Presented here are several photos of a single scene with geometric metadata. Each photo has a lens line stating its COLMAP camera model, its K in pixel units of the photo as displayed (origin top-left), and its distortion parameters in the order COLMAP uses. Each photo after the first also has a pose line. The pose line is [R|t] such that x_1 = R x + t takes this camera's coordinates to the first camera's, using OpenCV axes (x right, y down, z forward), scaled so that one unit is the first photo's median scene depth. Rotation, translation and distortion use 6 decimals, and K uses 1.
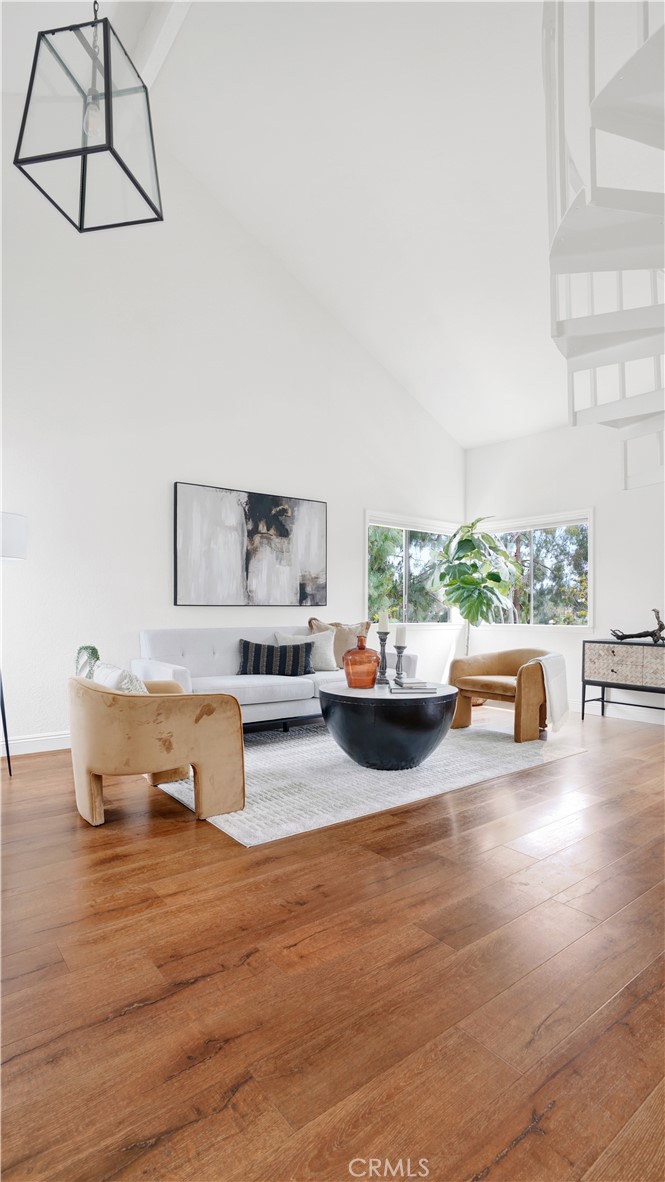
lens RADIAL K [[560.3, 0, 338.3], [0, 560.3, 605.6], [0, 0, 1]] dist [-0.029772, 0.006655]
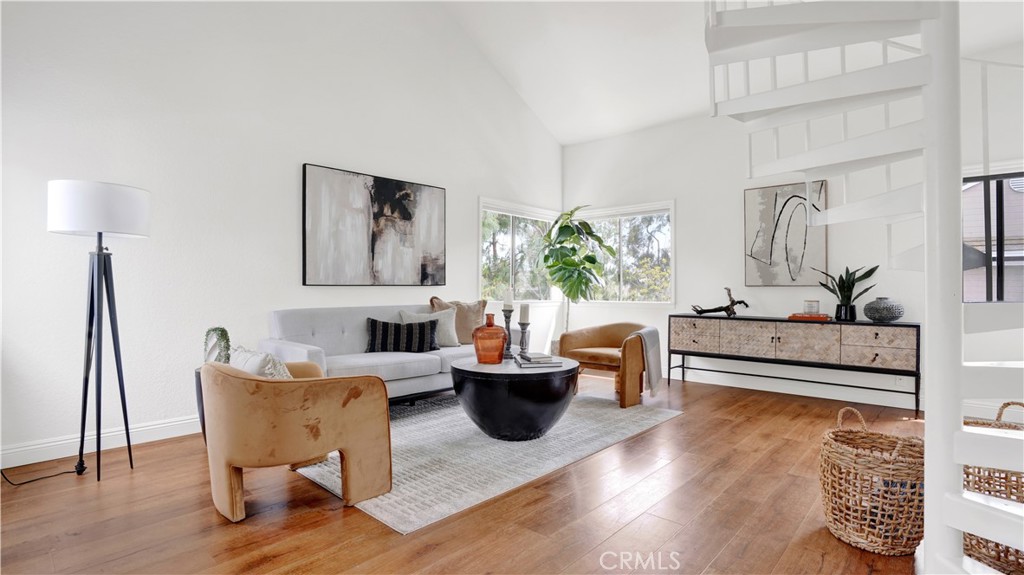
lens RADIAL K [[485.4, 0, 494.7], [0, 485.4, 283.1], [0, 0, 1]] dist [-0.029772, 0.006655]
pose [[0.990222, -0.001412, 0.139495, -0.067502], [0.001930, 0.999992, -0.003581, -0.000412], [-0.139489, 0.003815, 0.990216, 0.080984]]
